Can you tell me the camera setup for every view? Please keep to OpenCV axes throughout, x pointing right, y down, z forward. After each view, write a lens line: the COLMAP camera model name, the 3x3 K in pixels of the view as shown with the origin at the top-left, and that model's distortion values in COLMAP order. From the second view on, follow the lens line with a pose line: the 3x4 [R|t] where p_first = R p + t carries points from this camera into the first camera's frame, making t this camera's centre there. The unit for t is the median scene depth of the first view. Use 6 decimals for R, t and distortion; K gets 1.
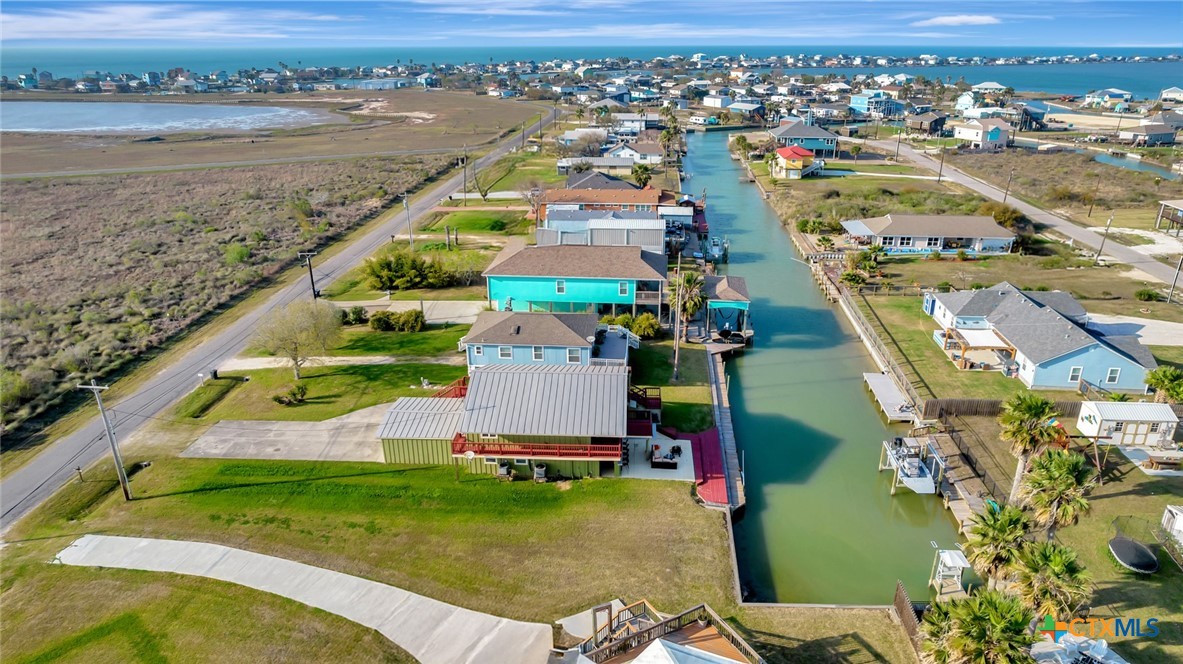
lens RADIAL K [[753.4, 0, 592.7], [0, 753.4, 334.6], [0, 0, 1]] dist [-0.058487, 0.035835]
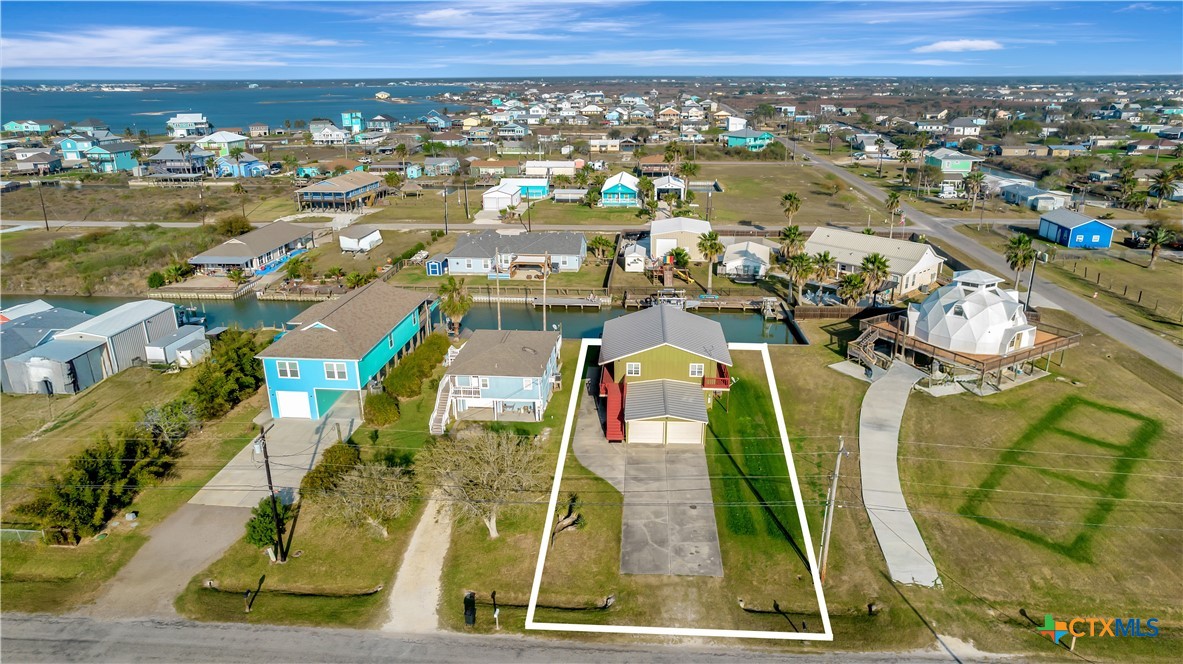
lens RADIAL K [[753.4, 0, 598.3], [0, 753.4, 329.1], [0, 0, 1]] dist [-0.058487, 0.035835]
pose [[-0.009719, -0.316169, 0.948653, -0.410834], [0.367097, 0.881328, 0.297492, -0.116120], [-0.930132, 0.351139, 0.107499, 0.319329]]
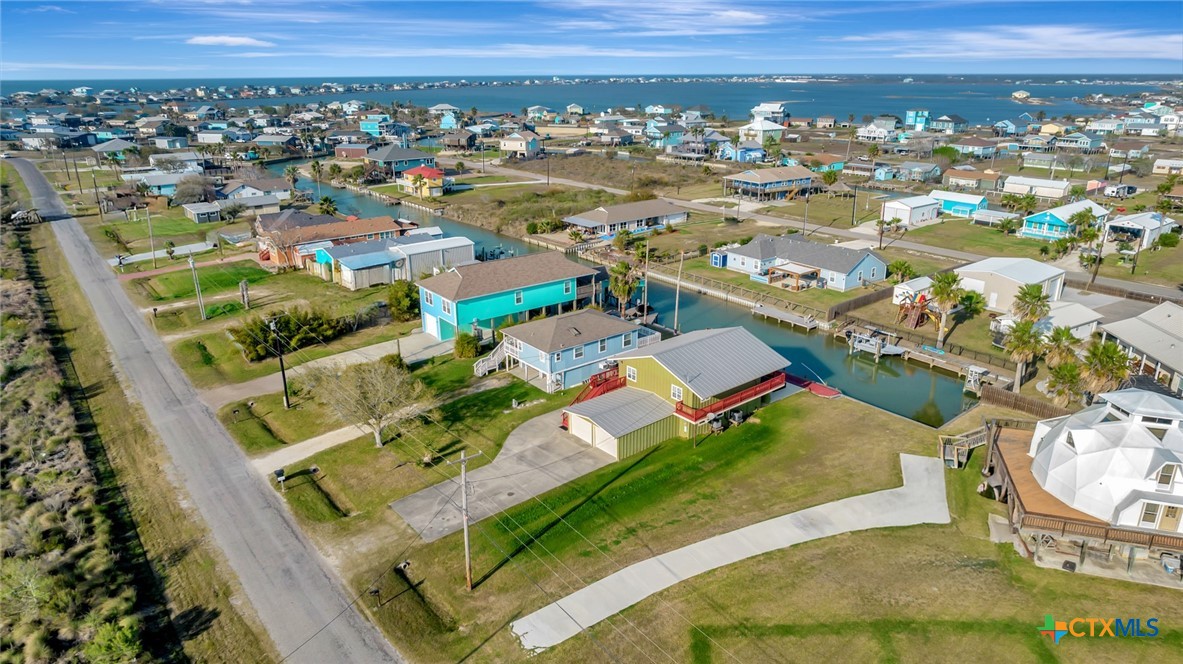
lens RADIAL K [[753.4, 0, 597.8], [0, 753.4, 322.3], [0, 0, 1]] dist [-0.058487, 0.035835]
pose [[0.720574, -0.215867, 0.658919, -0.313048], [0.249107, 0.967452, 0.044529, -0.023228], [-0.647085, 0.132055, 0.750895, 0.067383]]
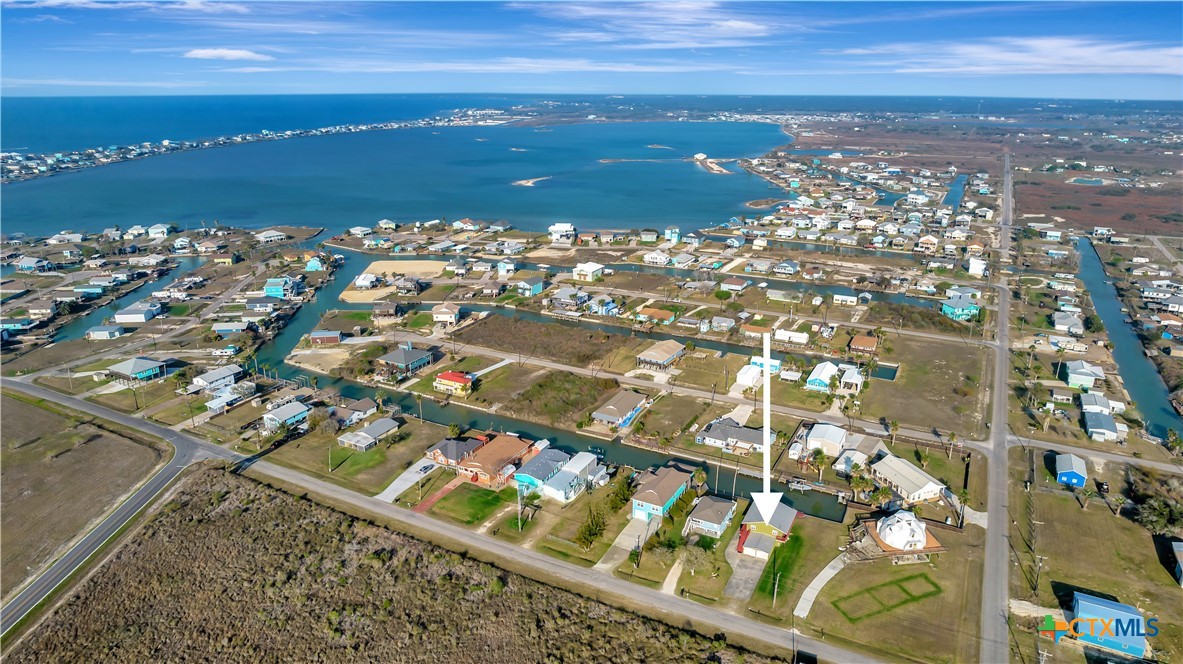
lens RADIAL K [[753.4, 0, 600.1], [0, 753.4, 336.2], [0, 0, 1]] dist [-0.058487, 0.035835]
pose [[0.380341, -0.288656, 0.878646, -1.030200], [0.330350, 0.929773, 0.162453, -0.494733], [-0.863834, 0.228473, 0.448988, -0.015694]]
